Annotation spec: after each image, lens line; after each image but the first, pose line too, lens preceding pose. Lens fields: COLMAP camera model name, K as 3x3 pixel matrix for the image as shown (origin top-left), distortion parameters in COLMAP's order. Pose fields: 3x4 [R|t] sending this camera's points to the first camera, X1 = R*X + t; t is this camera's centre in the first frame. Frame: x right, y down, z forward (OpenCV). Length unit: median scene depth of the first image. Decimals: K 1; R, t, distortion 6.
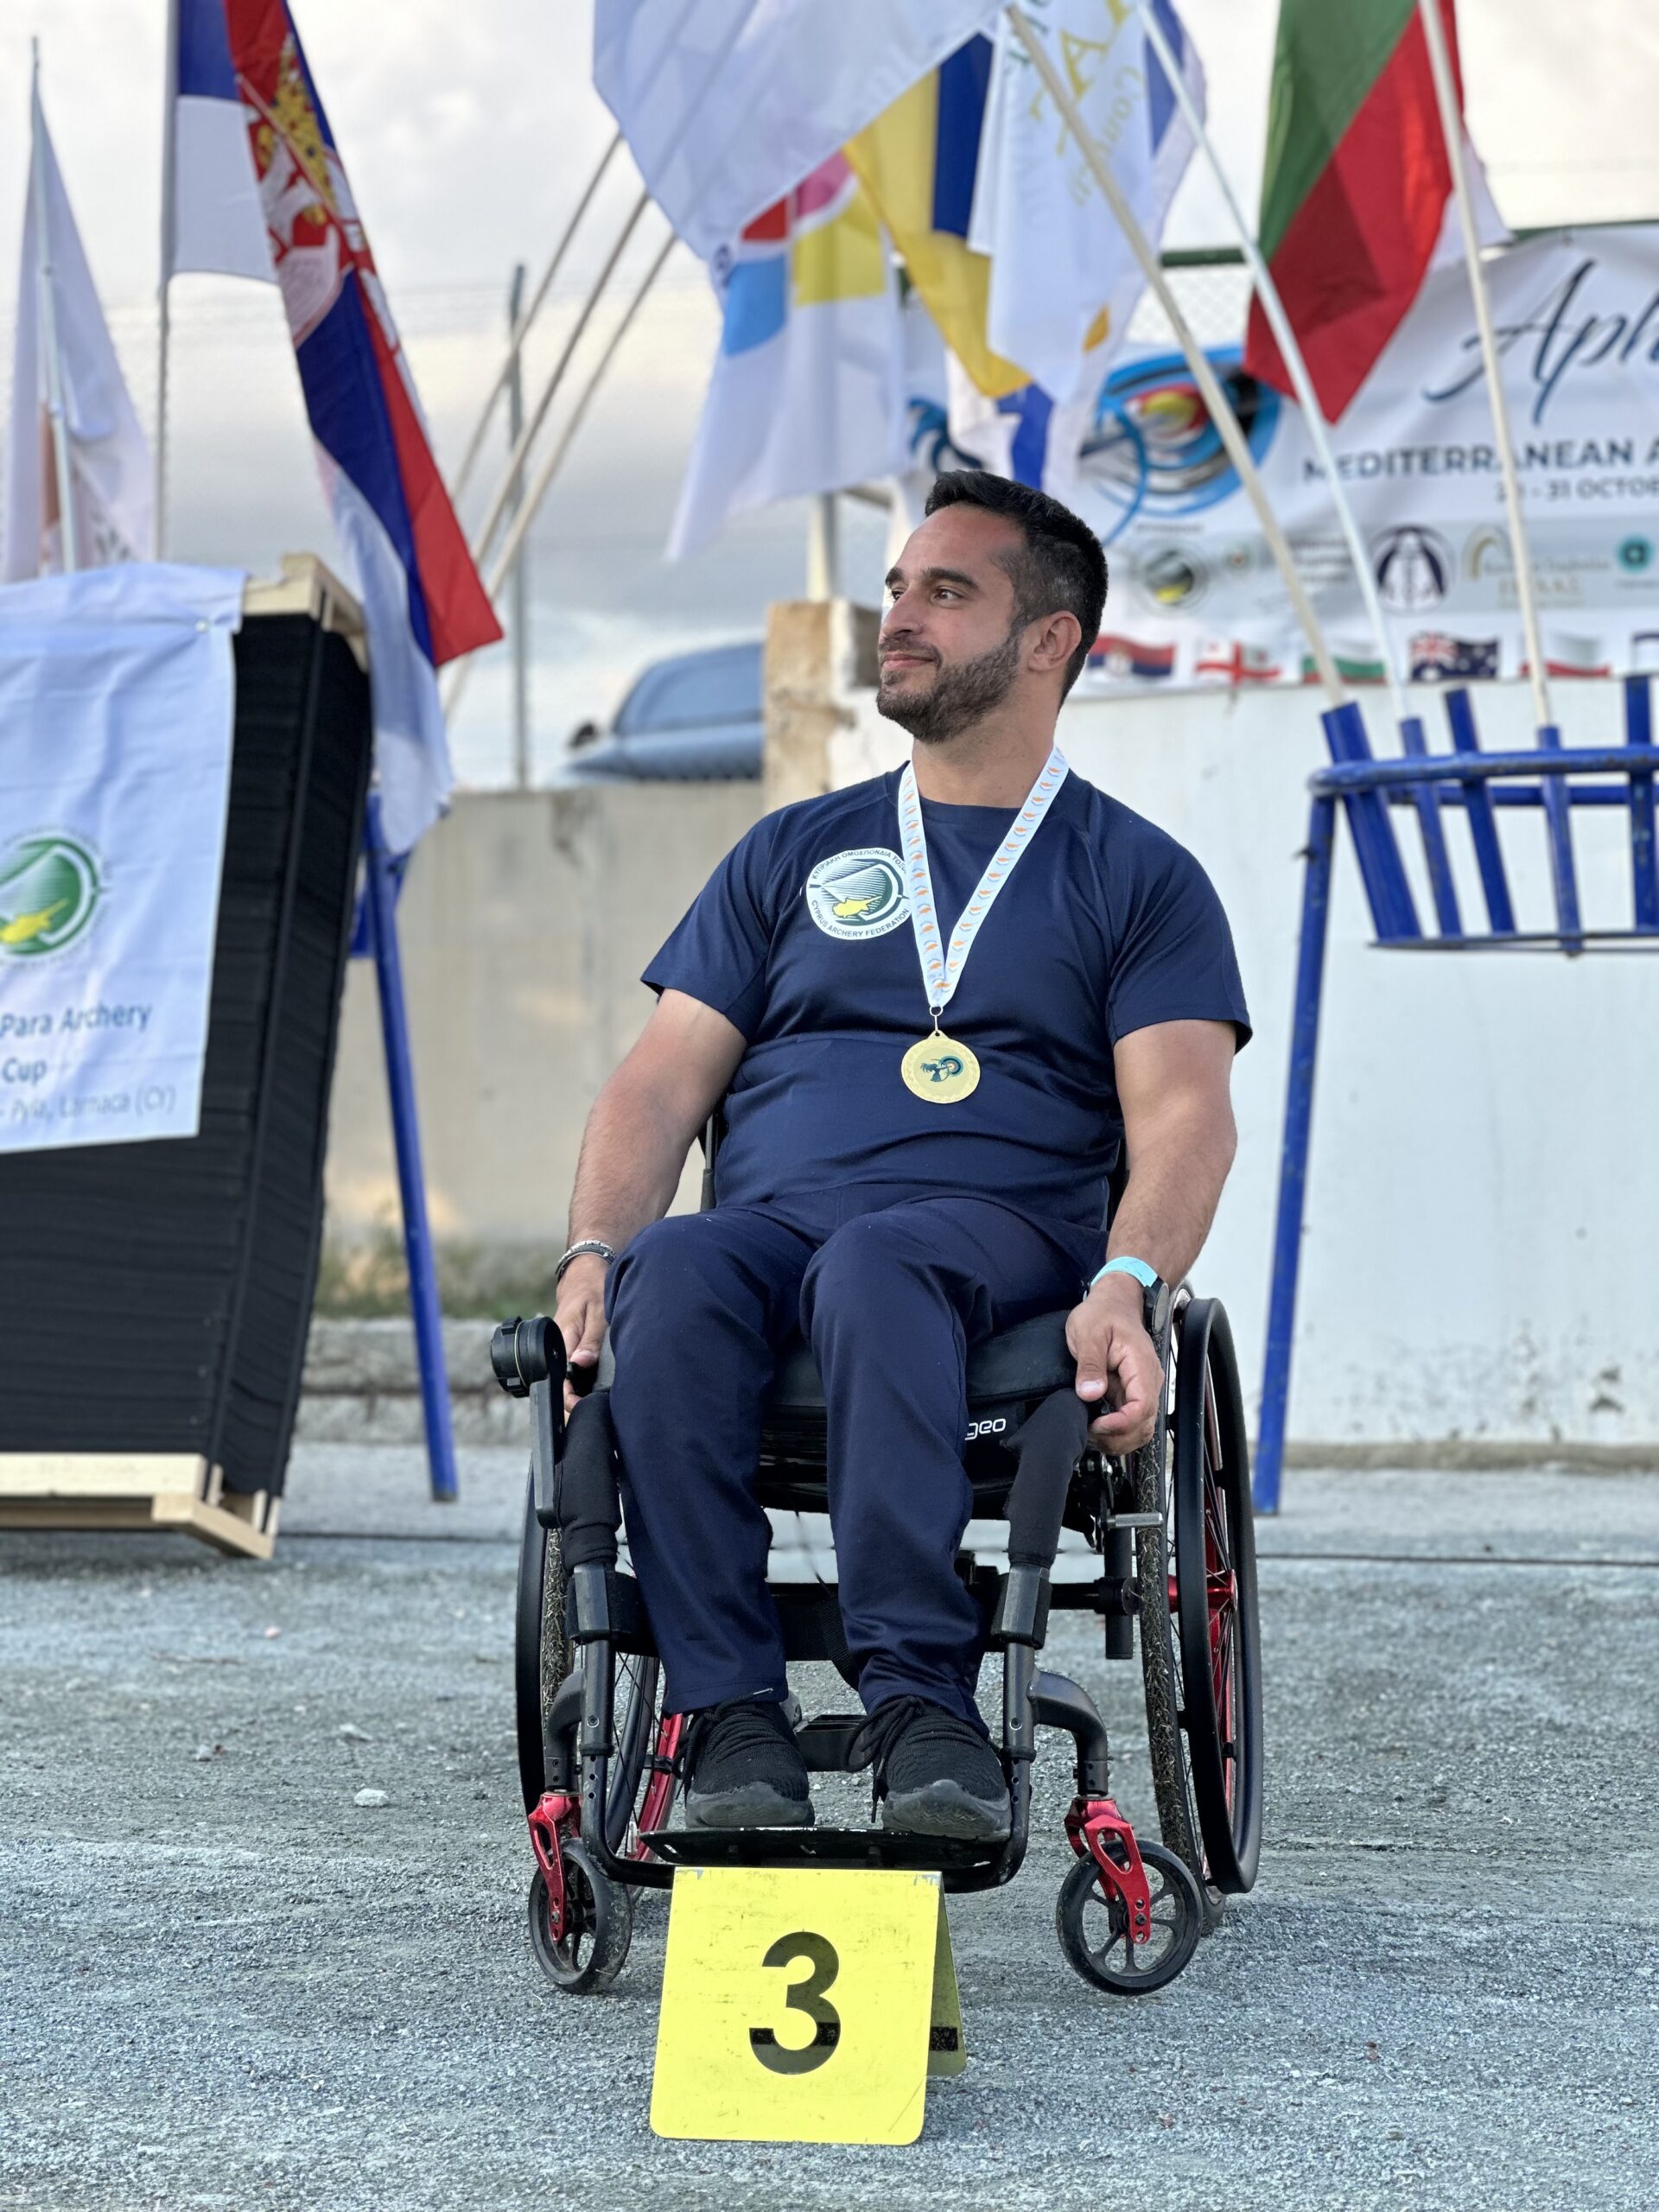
lens RADIAL K [[4974.5, 0, 839.8], [0, 4974.5, 1069.7], [0, 0, 1]] dist [-0.055610, 4.093095]
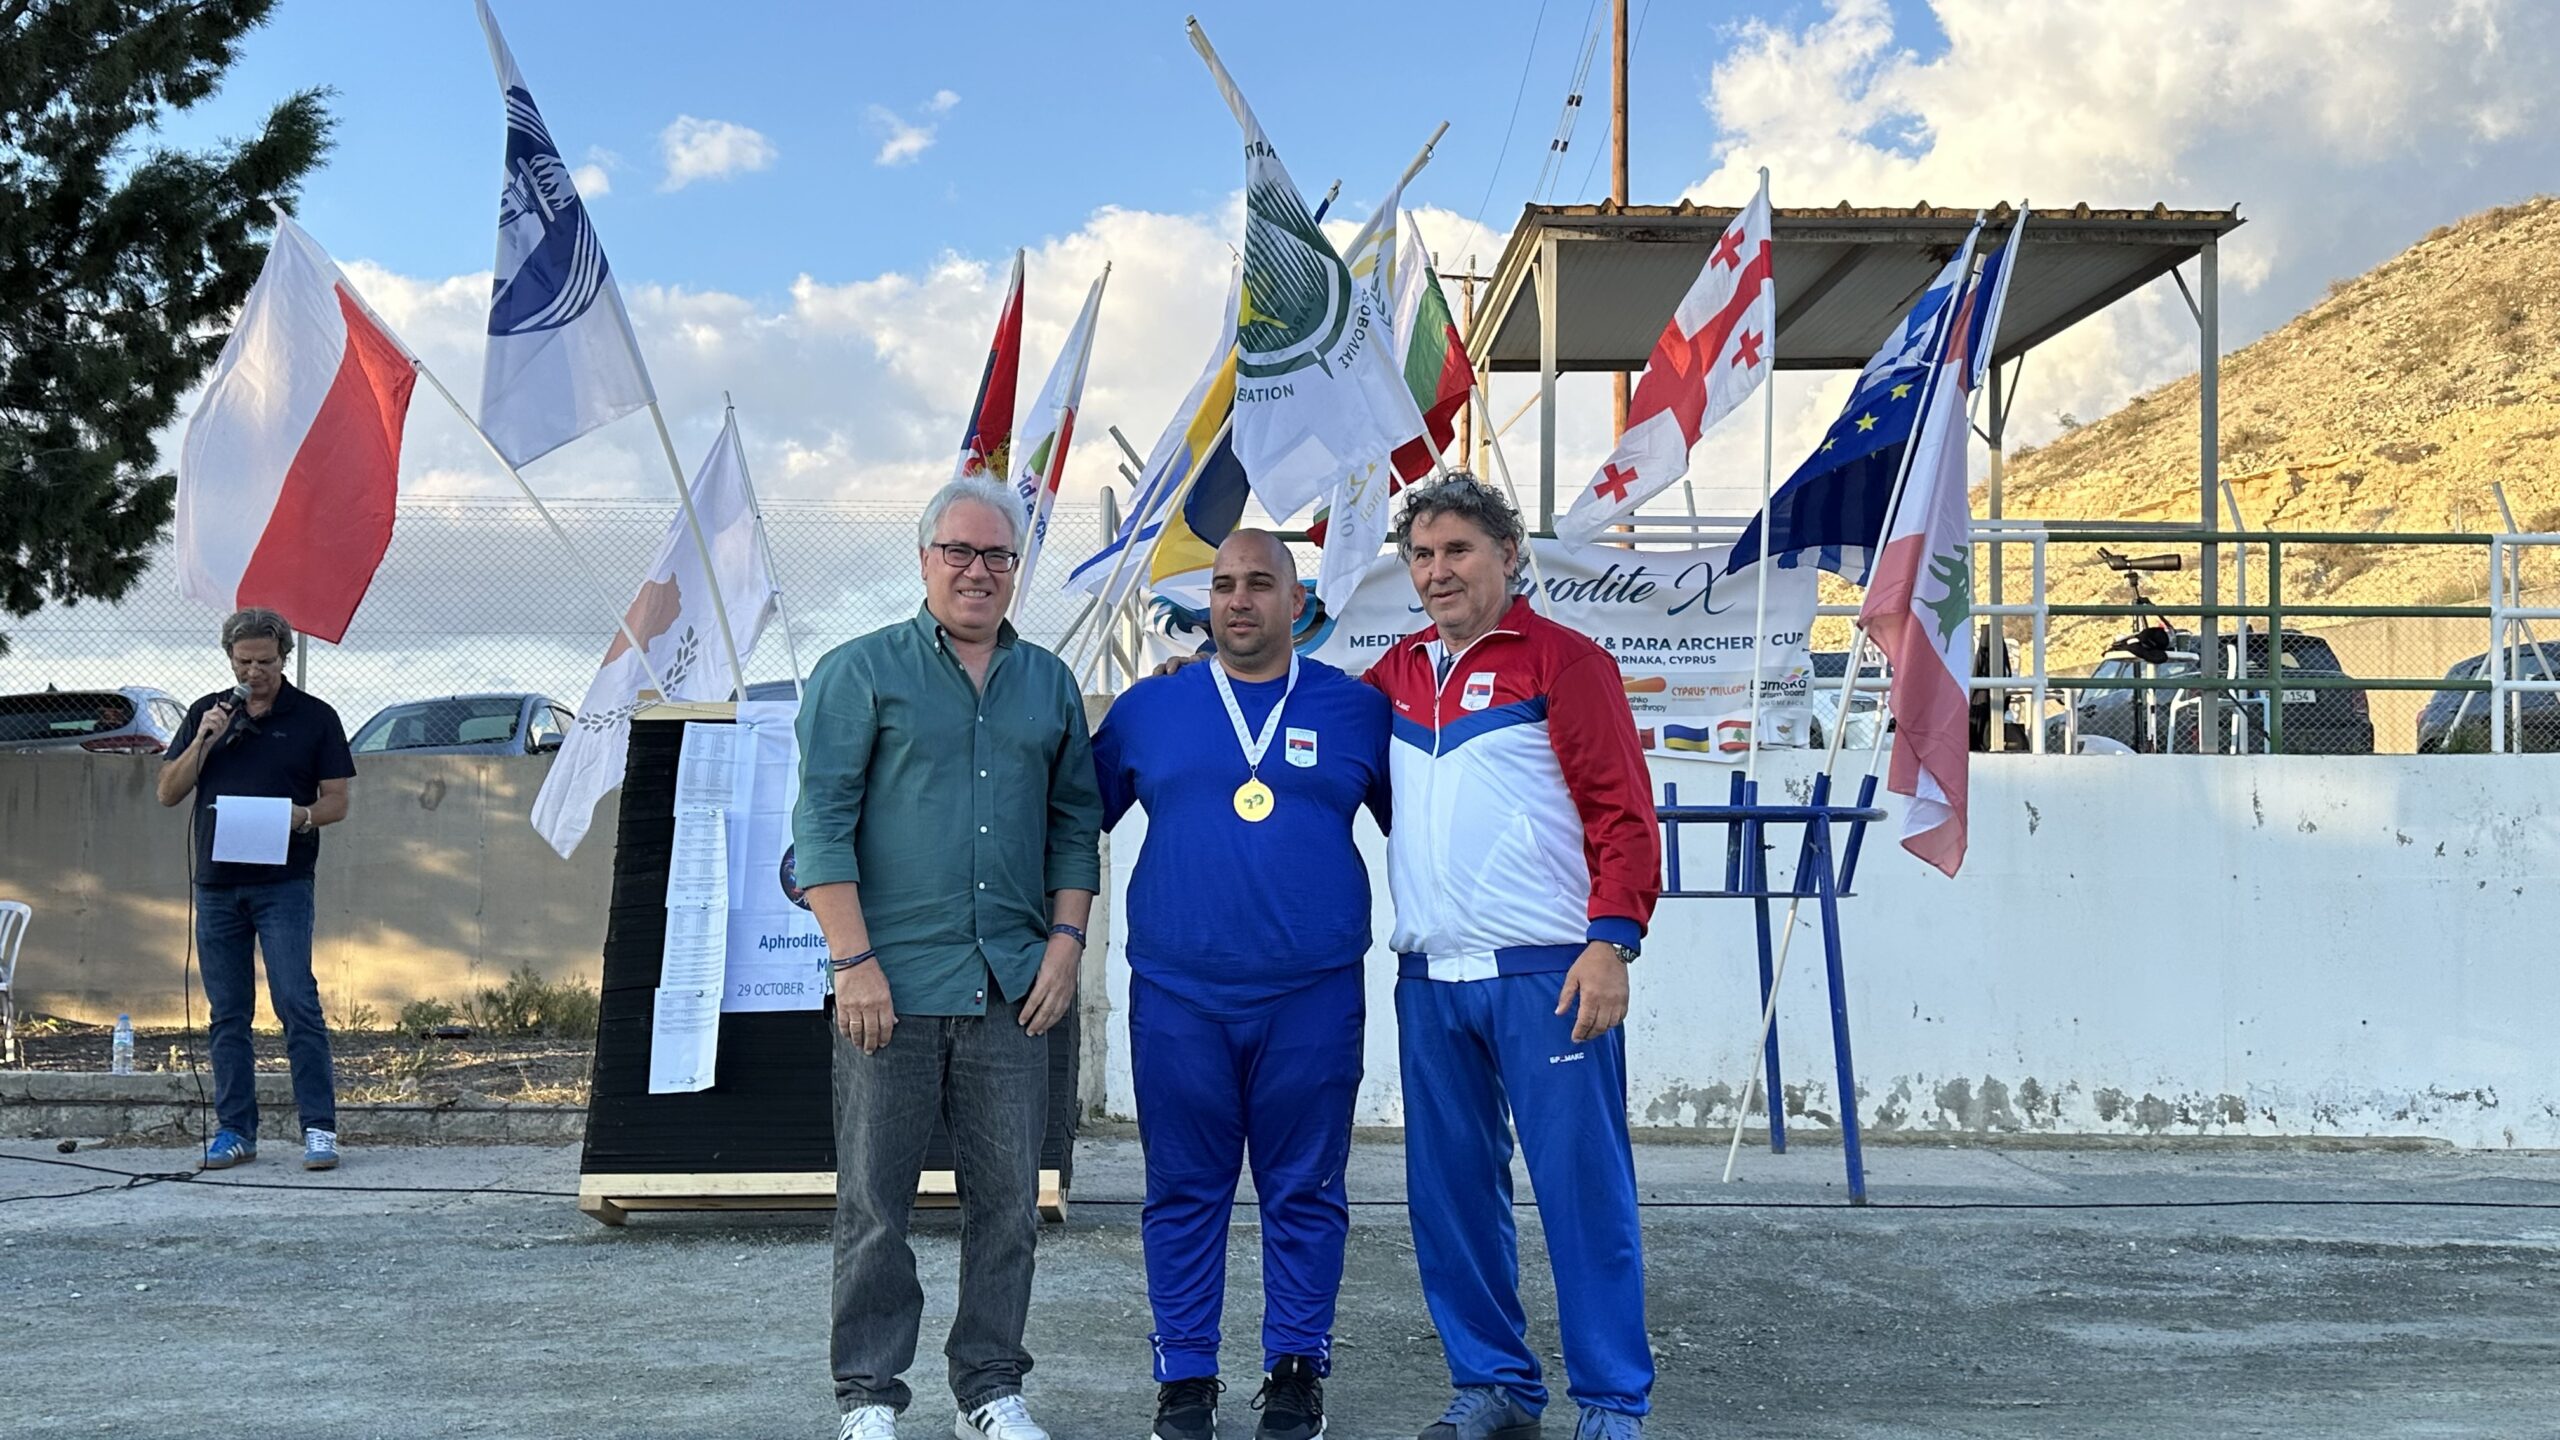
lens RADIAL K [[2351.0, 0, 1299.9], [0, 2351.0, 720.0], [0, 0, 1]] dist [0.165670, -0.313943]
pose [[0.950387, 0.030517, 0.309570, -0.291665], [-0.011294, 0.997905, -0.063700, -0.032482], [-0.310866, 0.057044, 0.948740, 0.104783]]
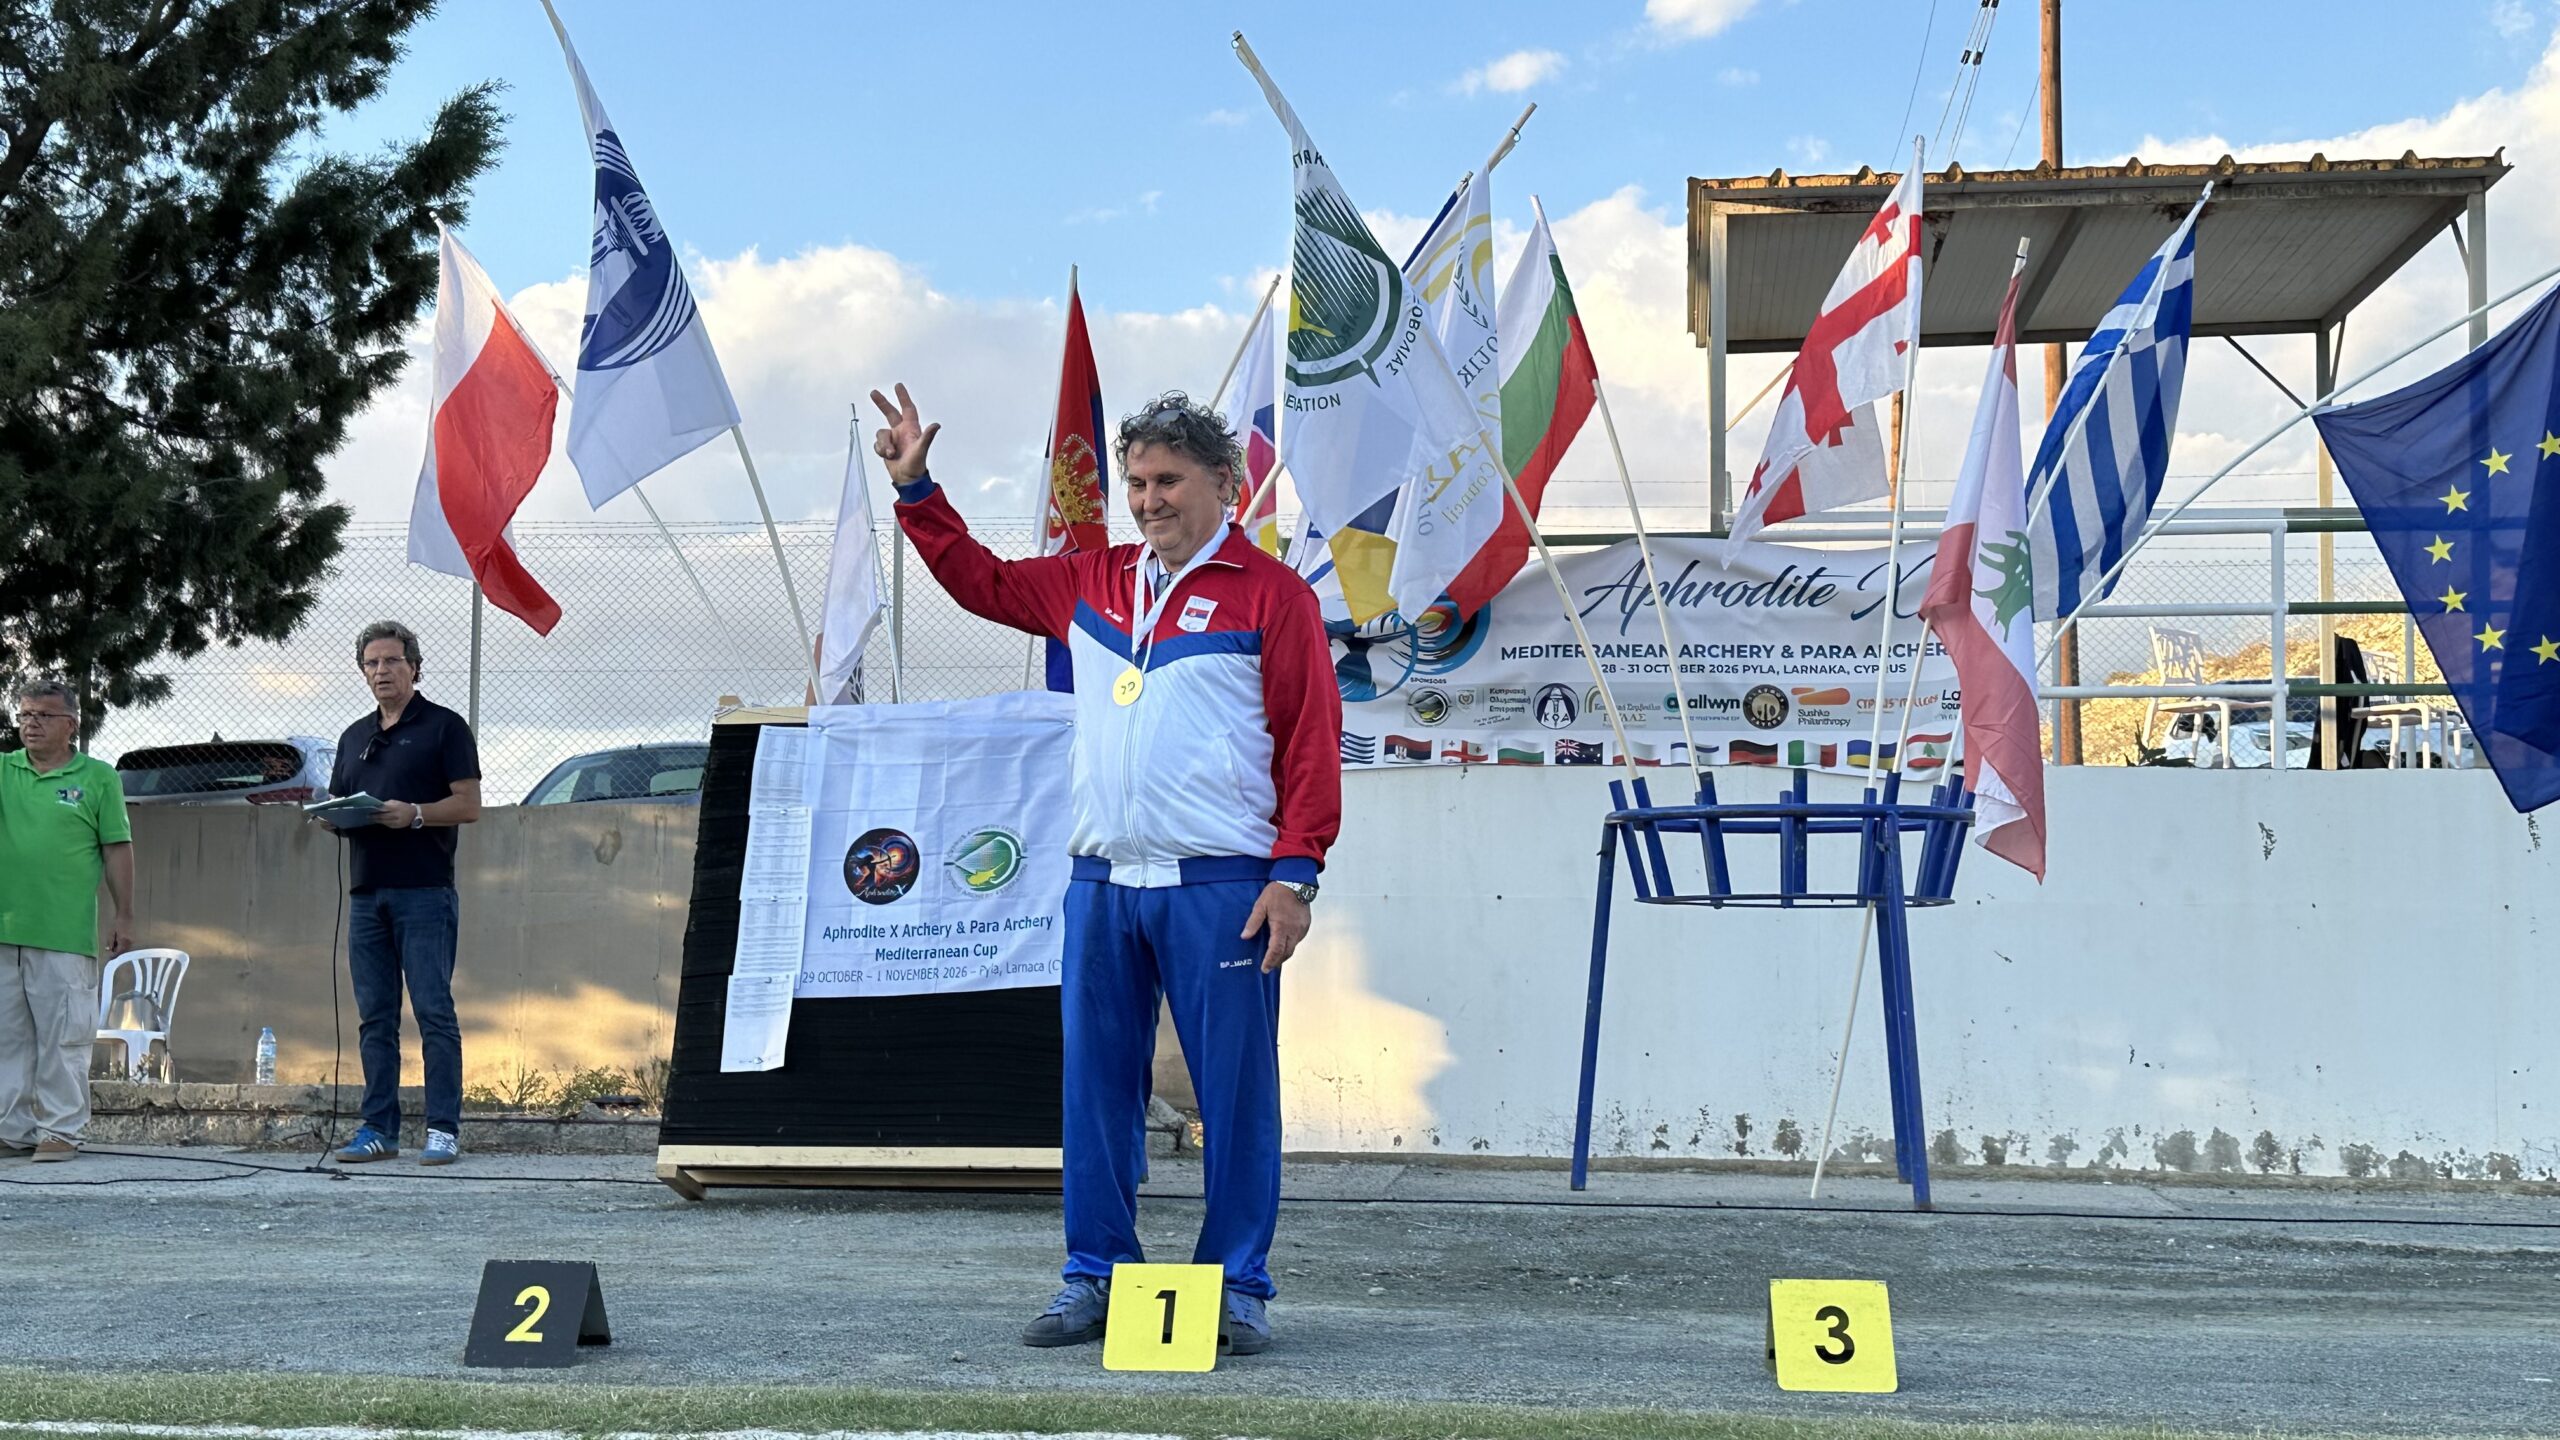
lens RADIAL K [[3065.8, 0, 1276.0], [0, 3065.8, 732.5], [0, 0, 1]] dist [0.182415, -0.377261]
pose [[0.987181, 0.028526, 0.157036, -0.227412], [-0.015527, 0.996396, -0.083389, 0.013067], [-0.158849, 0.079882, 0.984066, -0.191127]]
